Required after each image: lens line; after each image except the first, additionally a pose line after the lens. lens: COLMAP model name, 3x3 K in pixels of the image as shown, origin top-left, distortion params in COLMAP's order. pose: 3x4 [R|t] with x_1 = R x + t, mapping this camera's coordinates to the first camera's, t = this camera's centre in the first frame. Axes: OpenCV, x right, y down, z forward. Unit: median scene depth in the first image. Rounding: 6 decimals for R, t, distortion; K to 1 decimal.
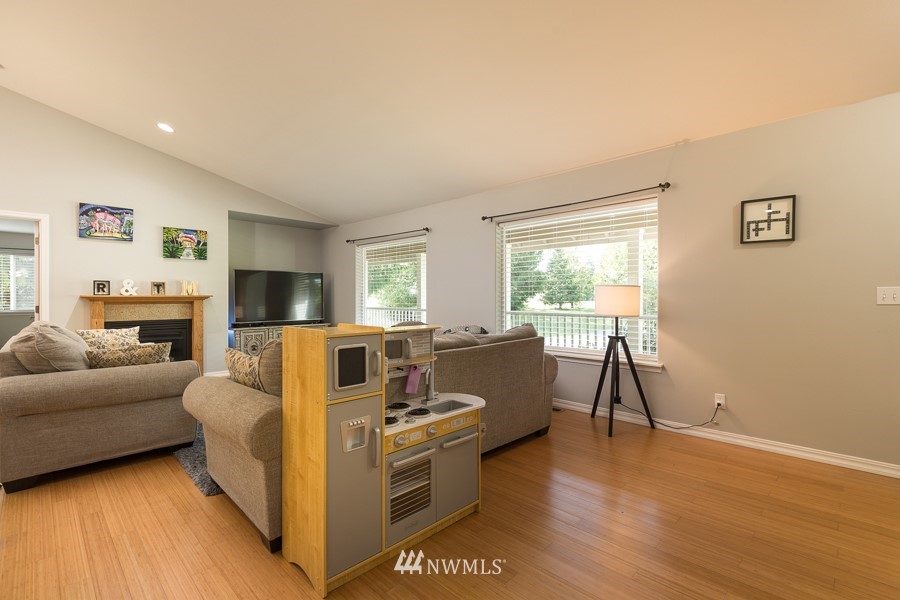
lens RADIAL K [[413.1, 0, 463.1], [0, 413.1, 298.9], [0, 0, 1]] dist [-0.013389, -0.000068]
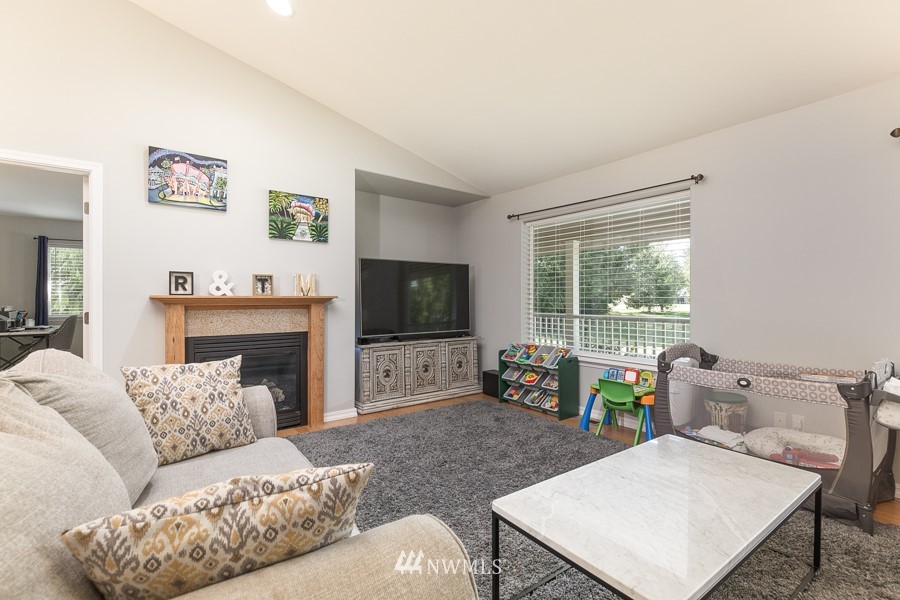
lens RADIAL K [[412.3, 0, 450.0], [0, 412.3, 300.0], [0, 0, 1]] dist [0.031497, -0.019763]
pose [[0.984944, 0.002010, -0.172862, -0.336303], [-0.002619, 0.999991, -0.003294, -0.000492], [0.172854, 0.003697, 0.984941, 0.404219]]
